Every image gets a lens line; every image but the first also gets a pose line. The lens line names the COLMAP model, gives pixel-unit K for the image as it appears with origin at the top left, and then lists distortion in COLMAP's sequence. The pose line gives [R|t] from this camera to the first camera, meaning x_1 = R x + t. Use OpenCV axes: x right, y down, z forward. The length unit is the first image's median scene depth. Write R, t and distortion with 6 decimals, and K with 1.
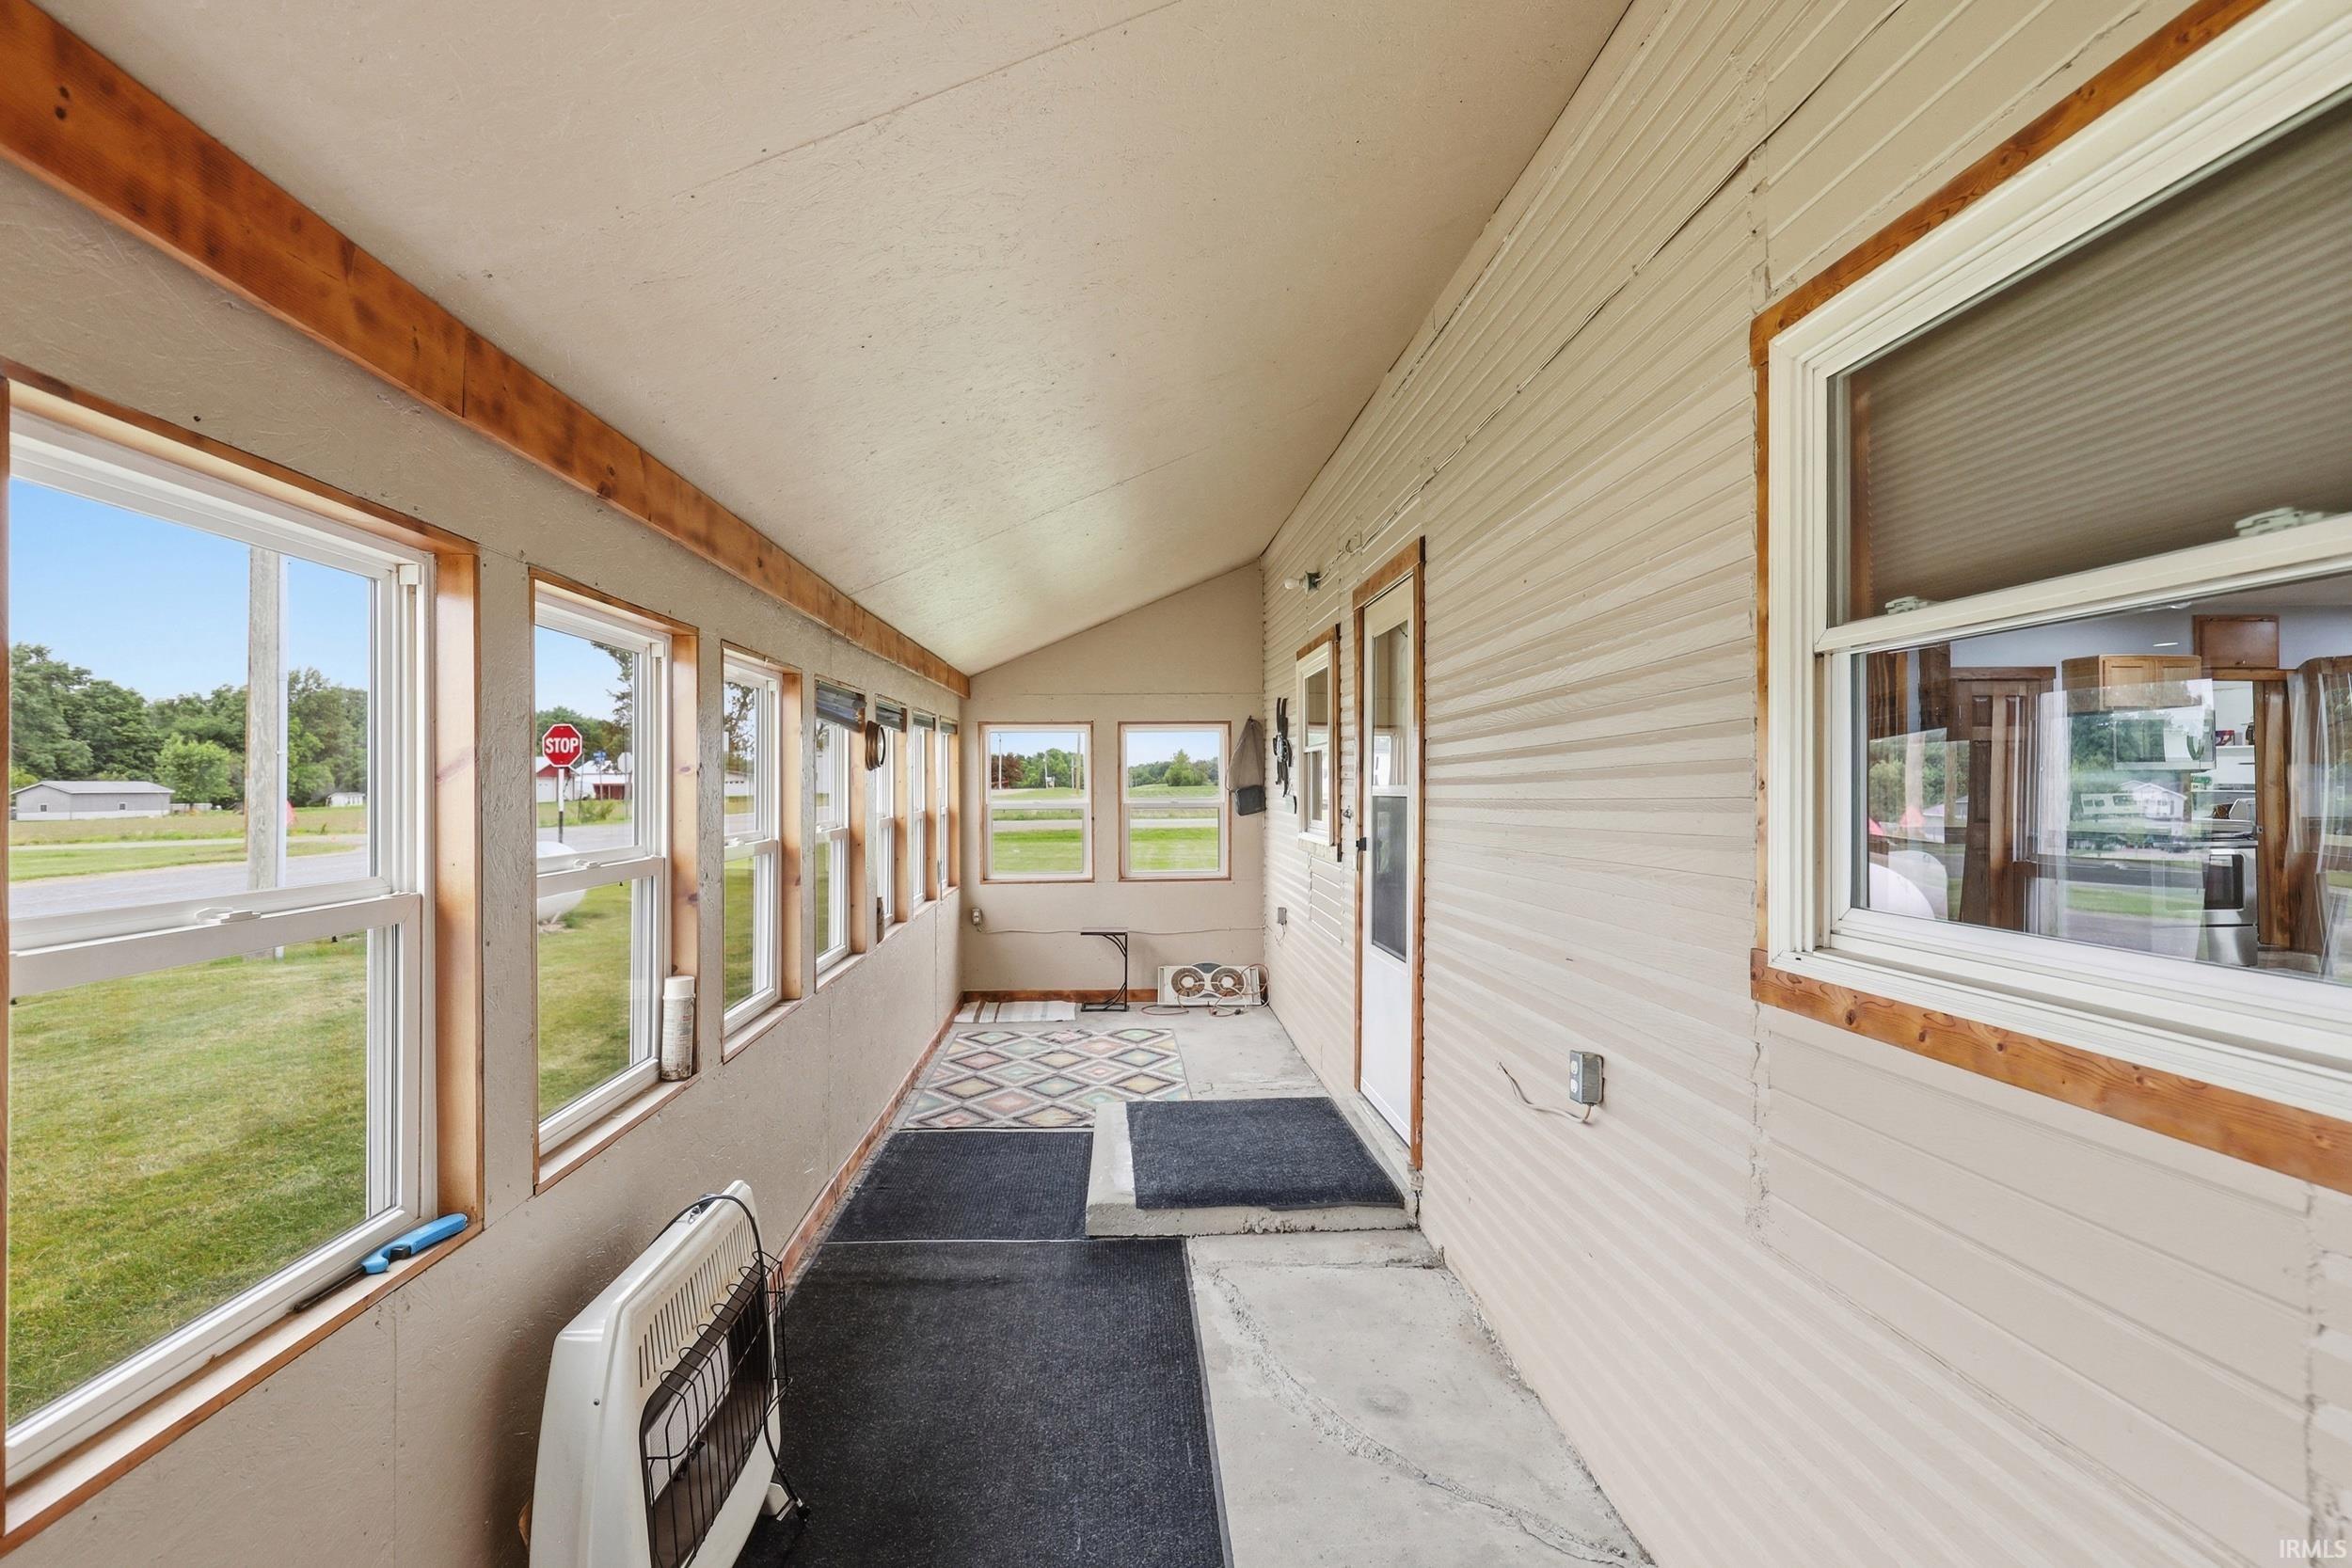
lens RADIAL K [[1072.1, 0, 1176.0], [0, 1072.1, 784.0], [0, 0, 1]] dist [-0.002017, 0.000100]
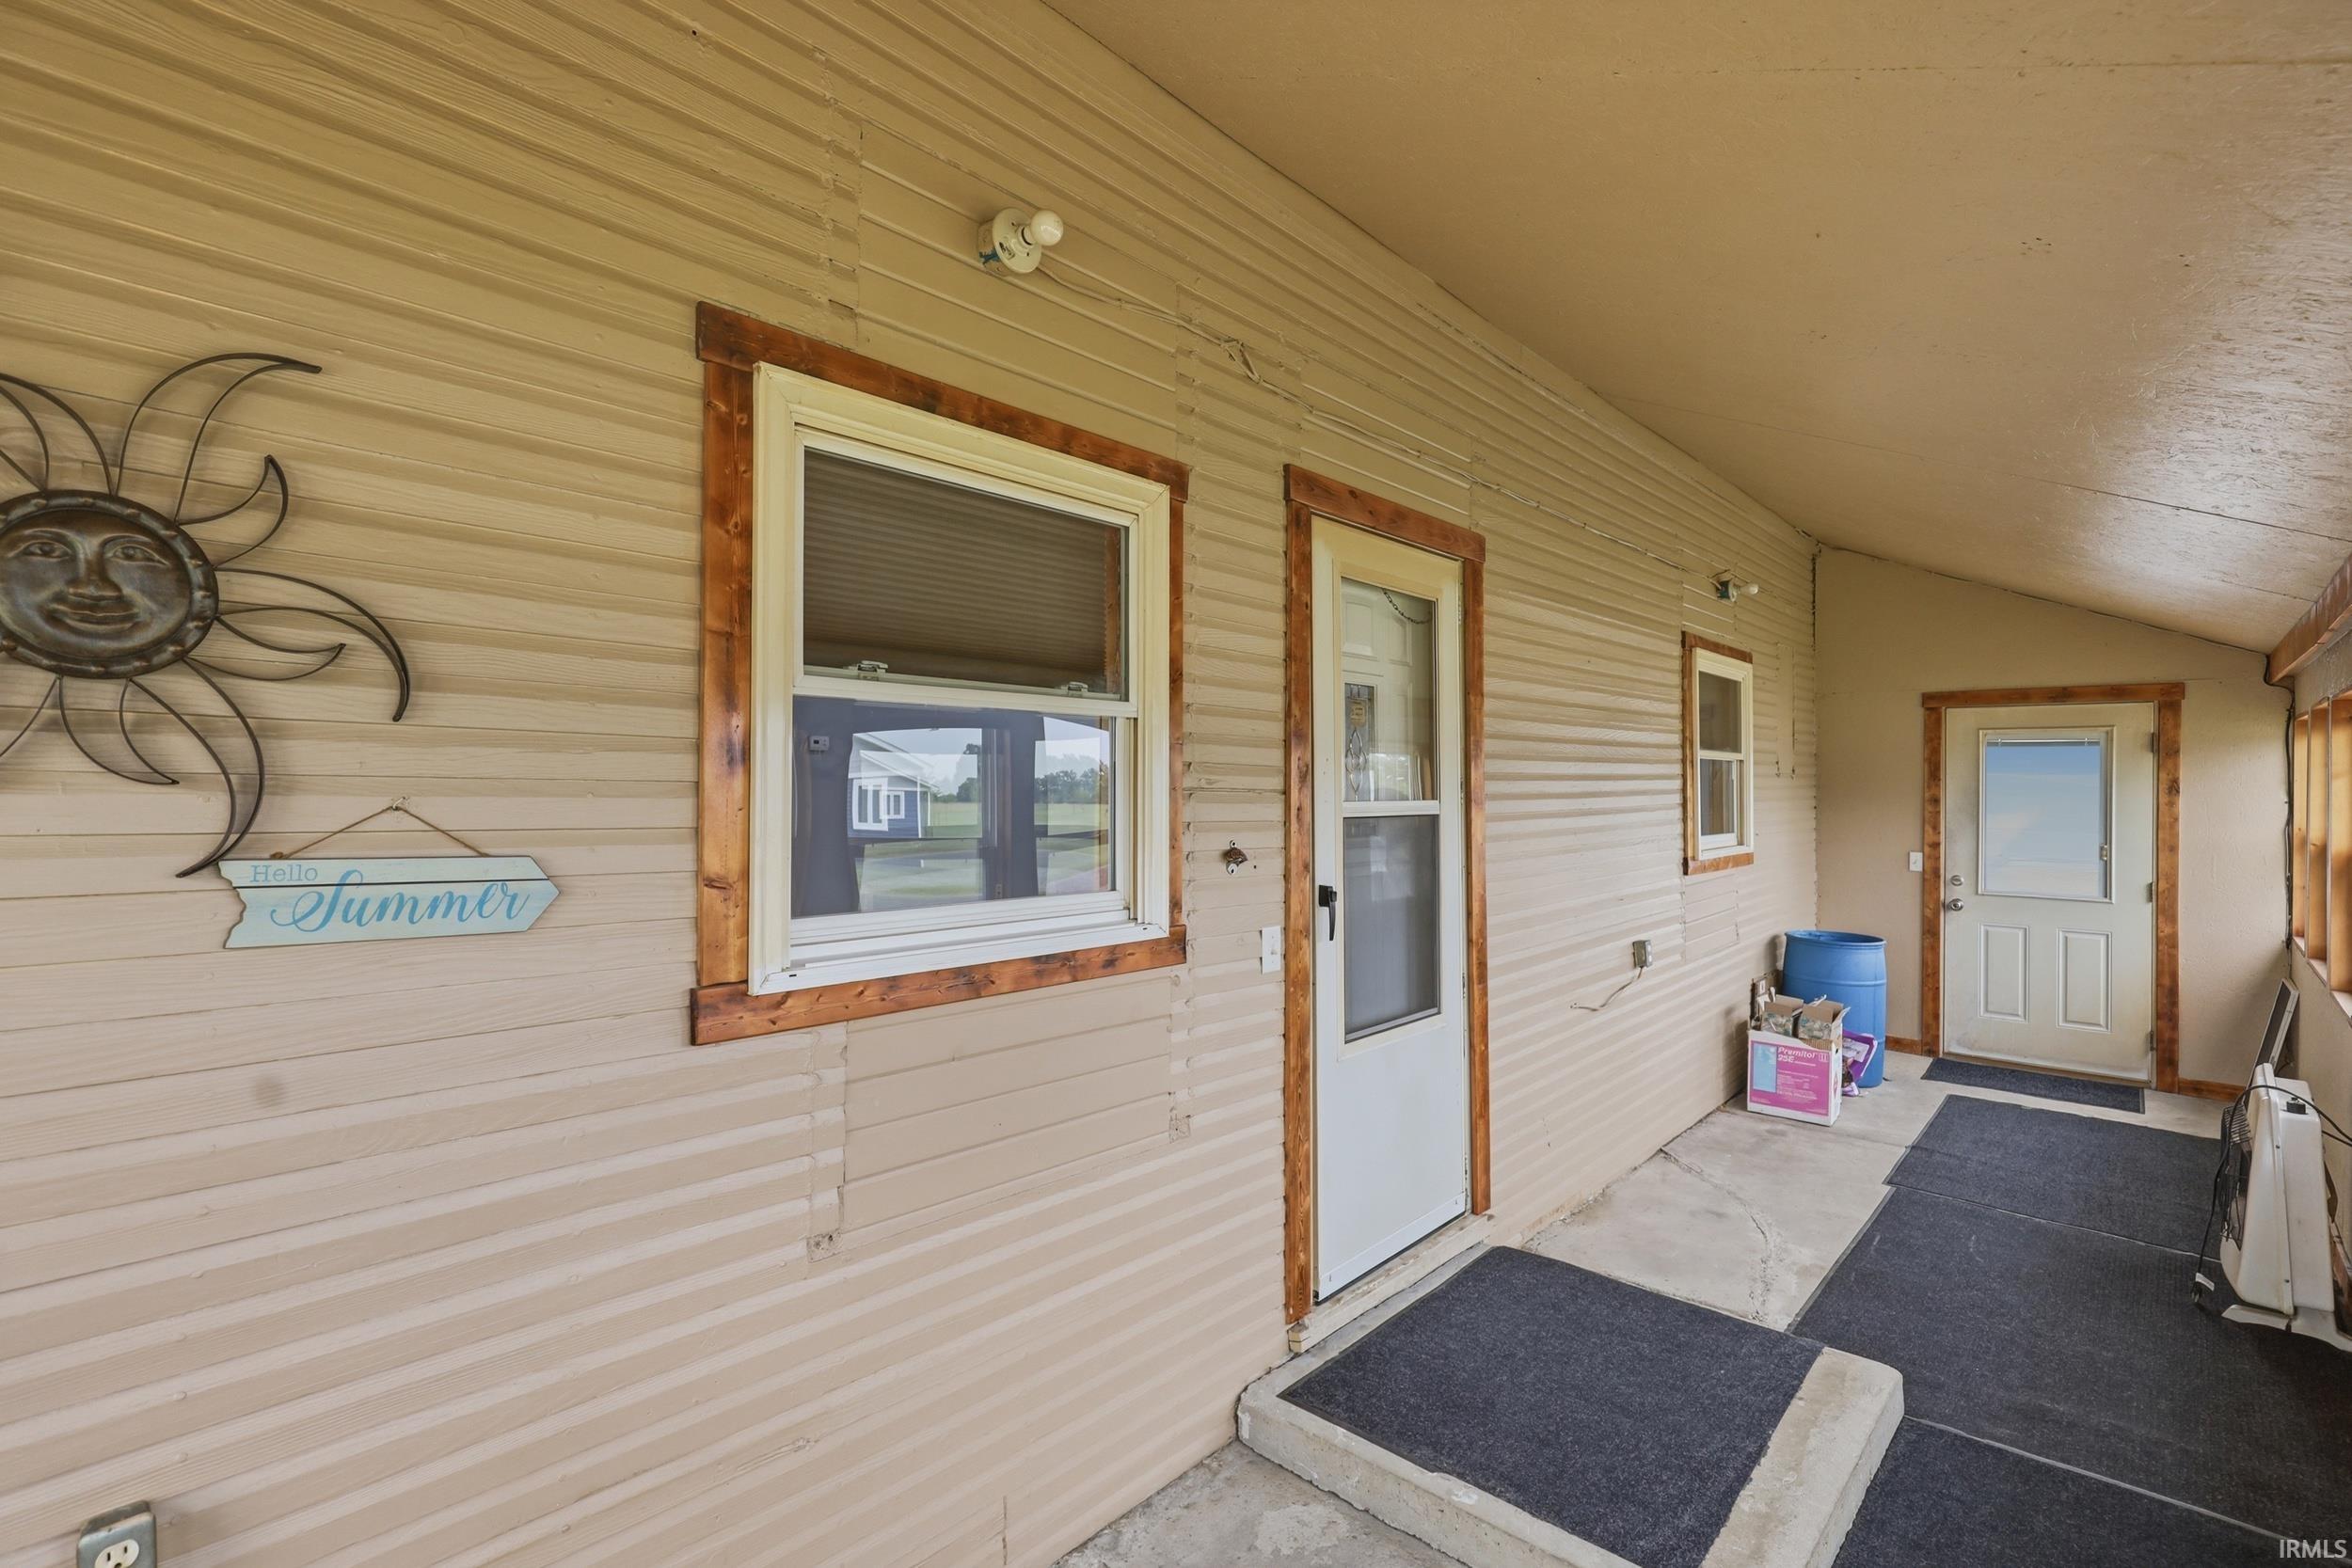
lens RADIAL K [[1072.1, 0, 1176.0], [0, 1072.1, 784.0], [0, 0, 1]] dist [-0.002017, 0.000100]
pose [[-0.689222, 0.004540, 0.724536, -0.340820], [-0.003301, 0.999950, -0.009406, -0.006482], [-0.724543, -0.008875, -0.689172, 2.329967]]
